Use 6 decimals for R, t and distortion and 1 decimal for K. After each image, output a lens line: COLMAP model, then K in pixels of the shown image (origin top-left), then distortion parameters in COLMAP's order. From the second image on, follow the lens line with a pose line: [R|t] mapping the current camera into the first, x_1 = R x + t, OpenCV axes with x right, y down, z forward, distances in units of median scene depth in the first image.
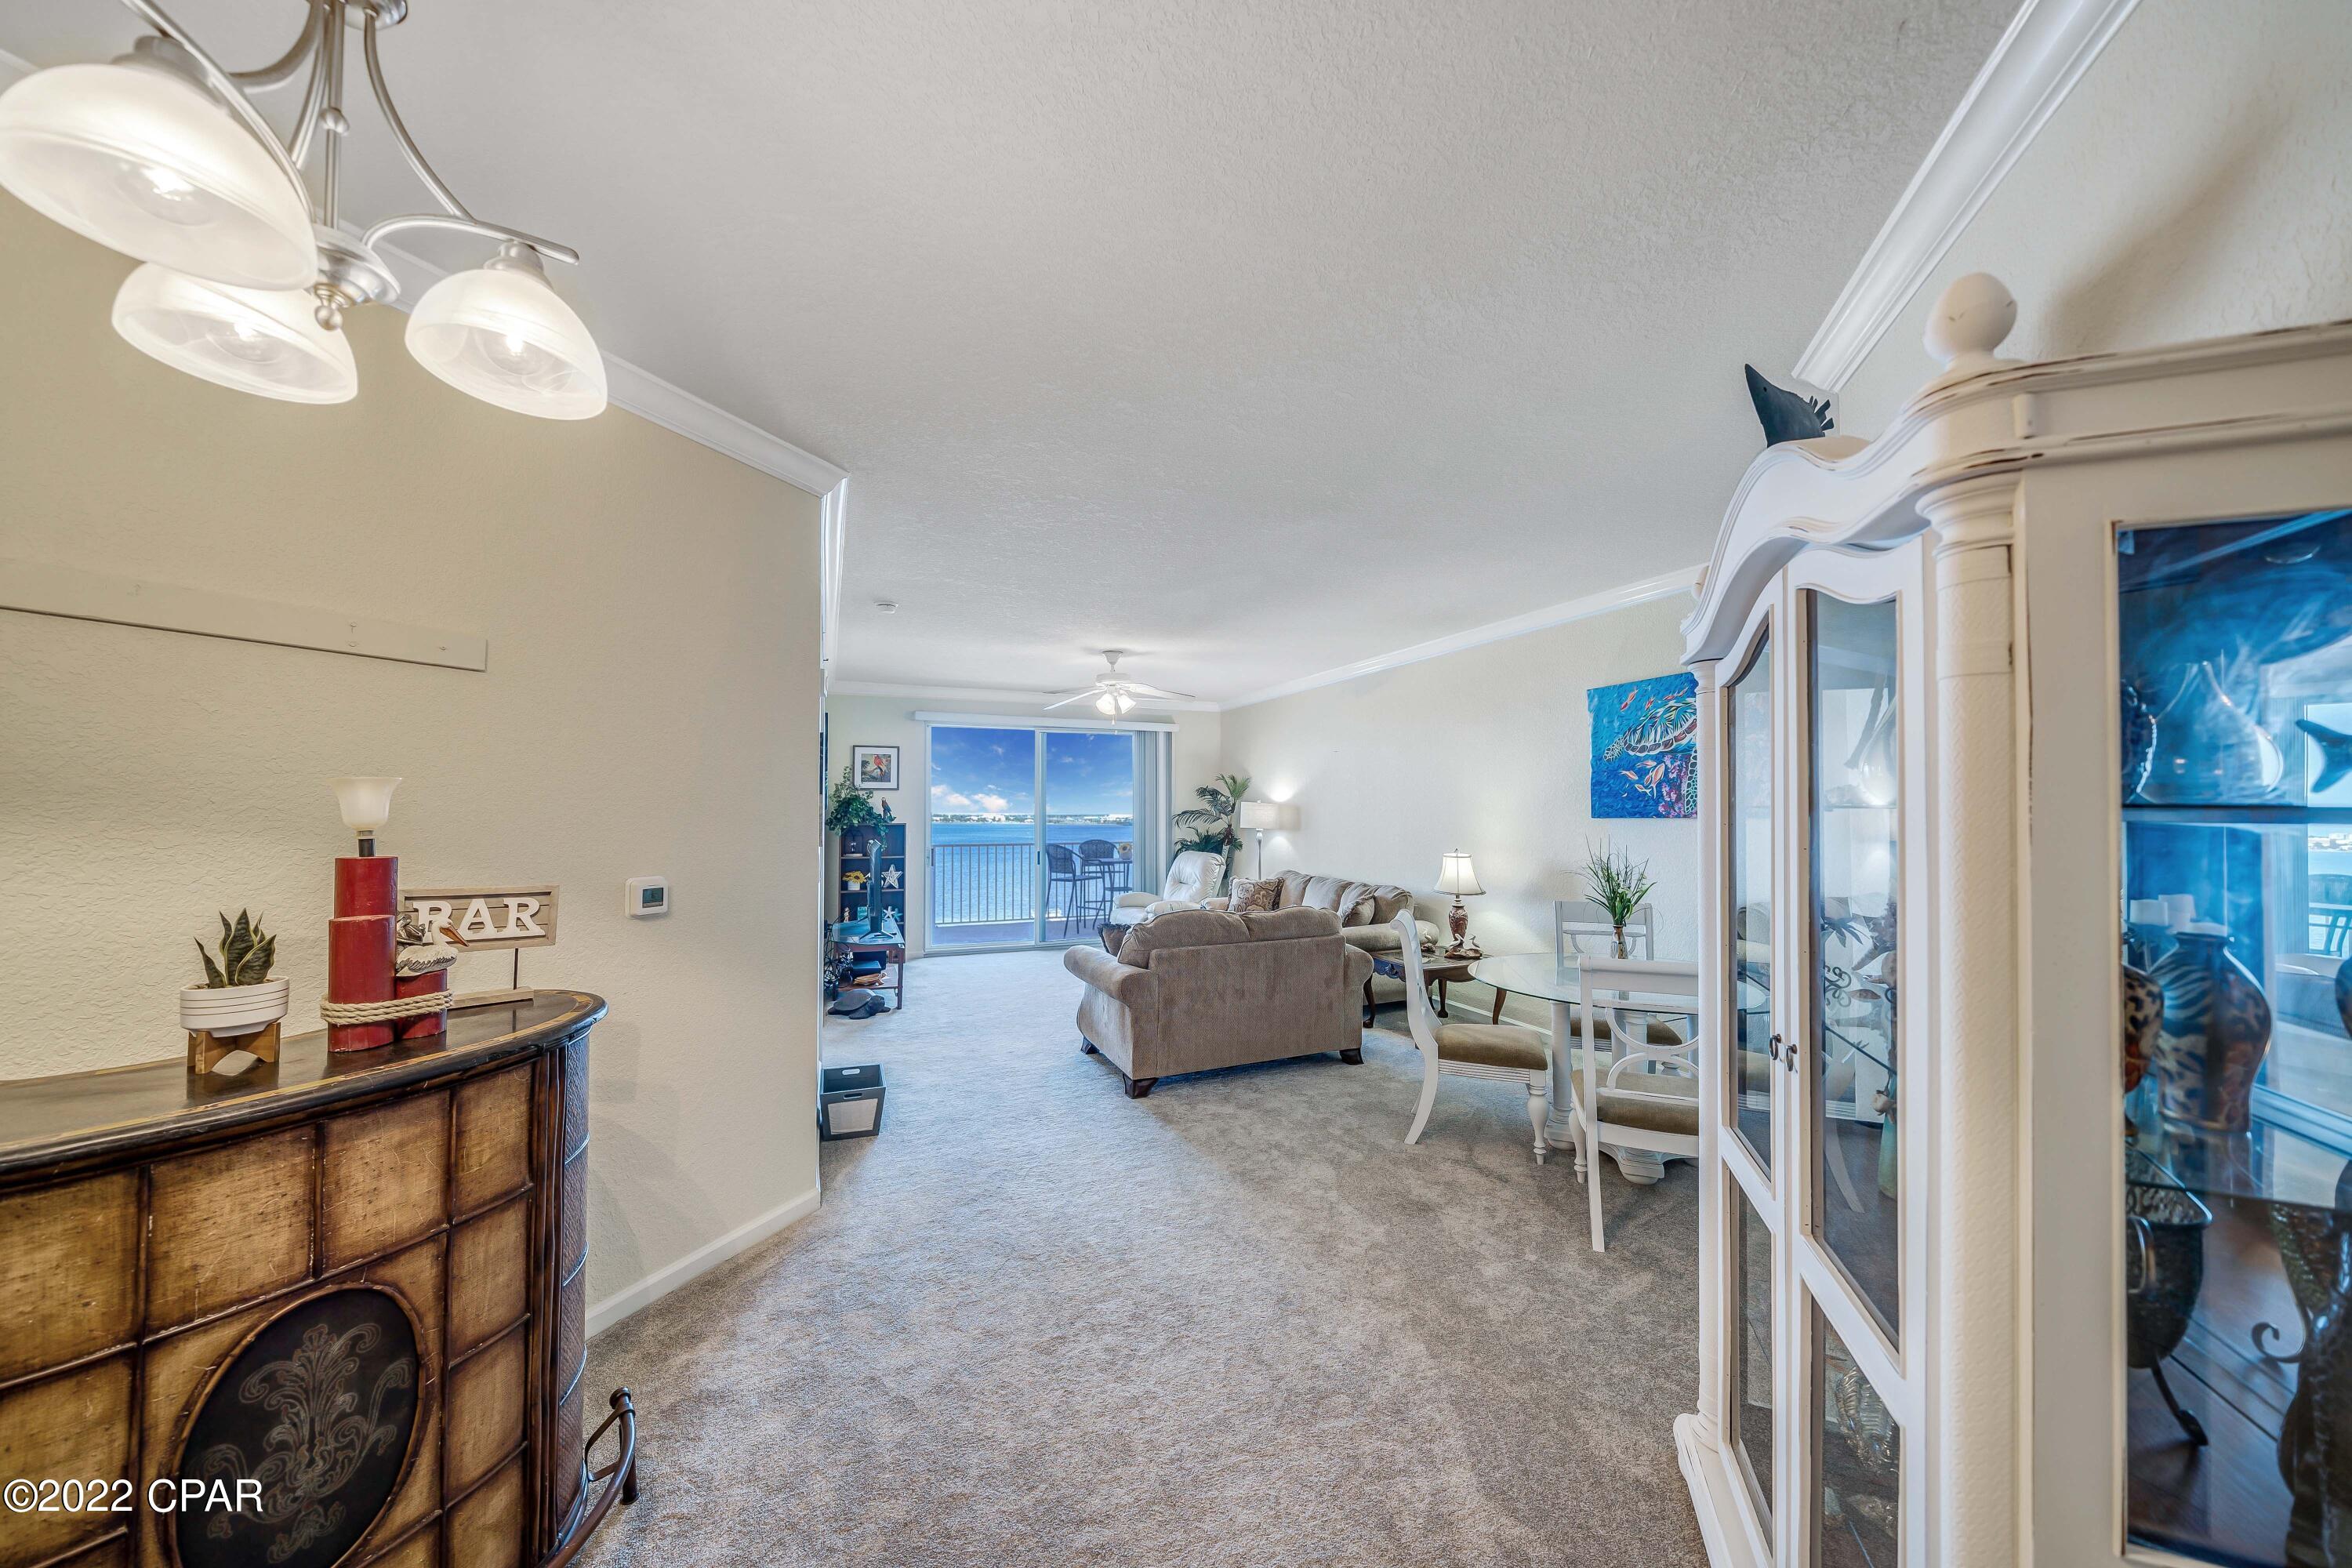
lens RADIAL K [[815.8, 0, 1162.0], [0, 815.8, 791.7], [0, 0, 1]] dist [-0.000619, -0.000063]
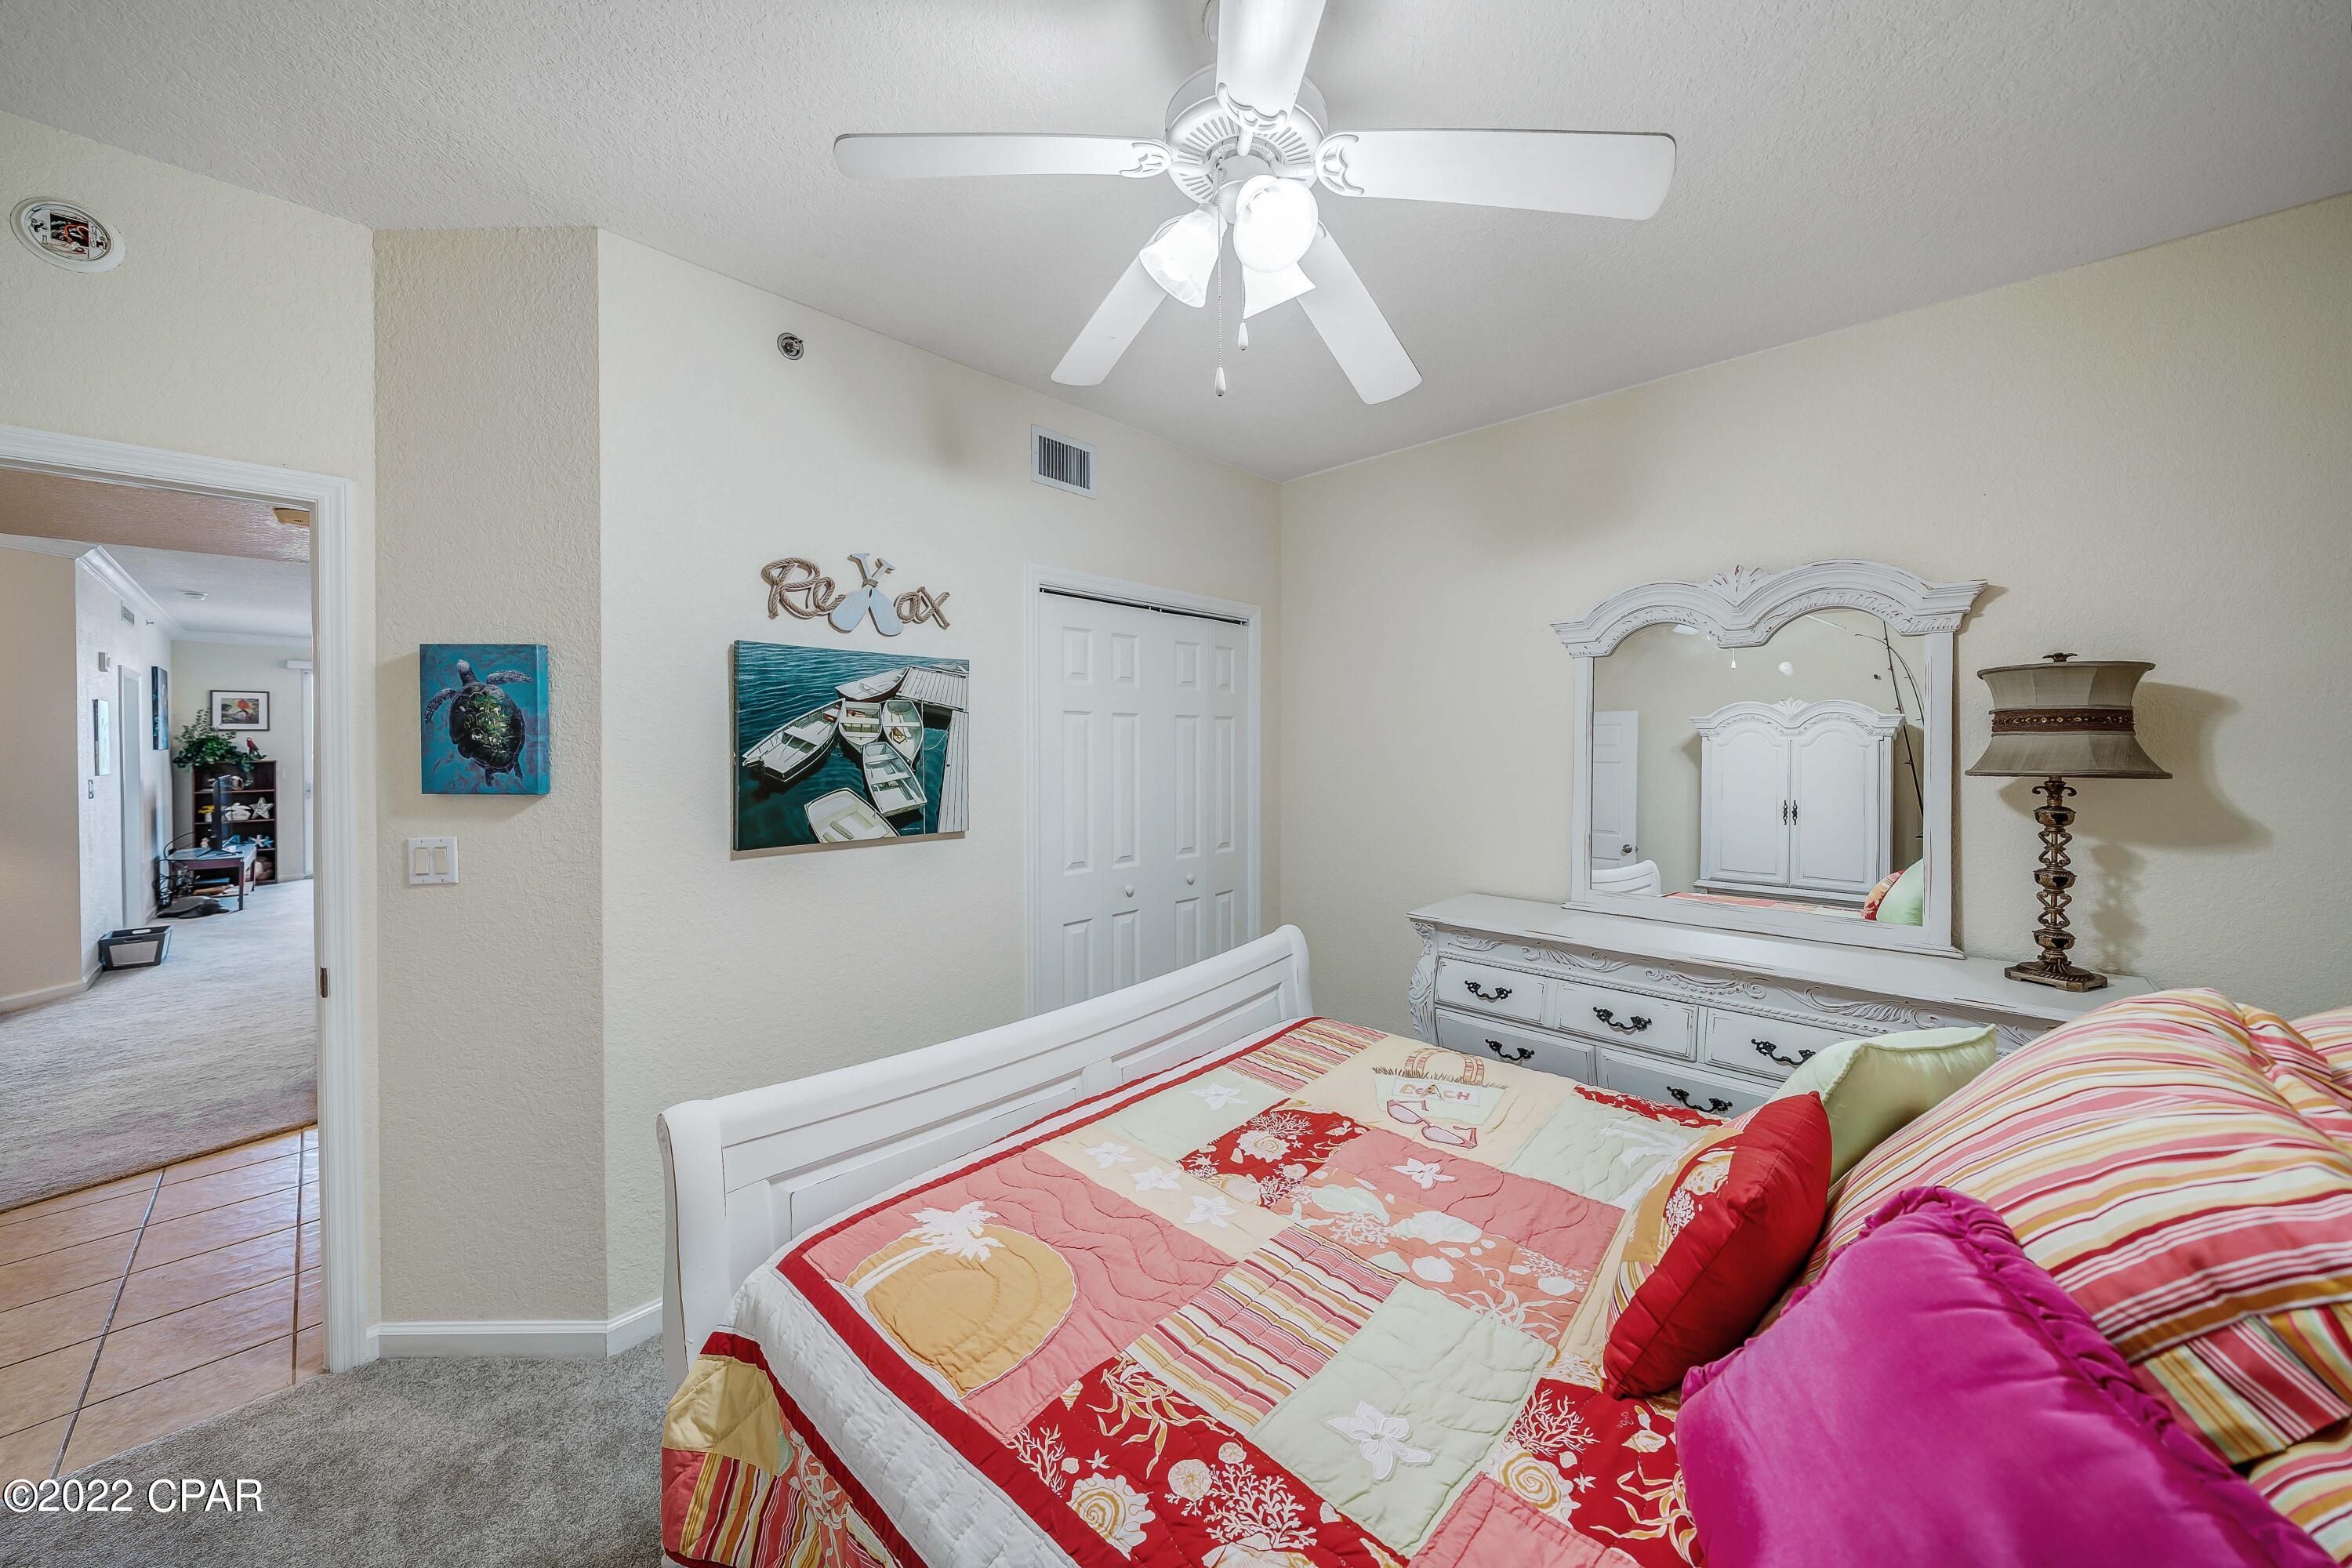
lens RADIAL K [[835.8, 0, 1170.5], [0, 835.8, 744.3], [0, 0, 1]] dist [-0.000633, -0.000084]
pose [[0.916182, -0.005222, 0.400728, 0.484307], [-0.004207, 0.999735, 0.022645, -0.020847], [-0.400740, -0.022433, 0.915917, -0.748764]]
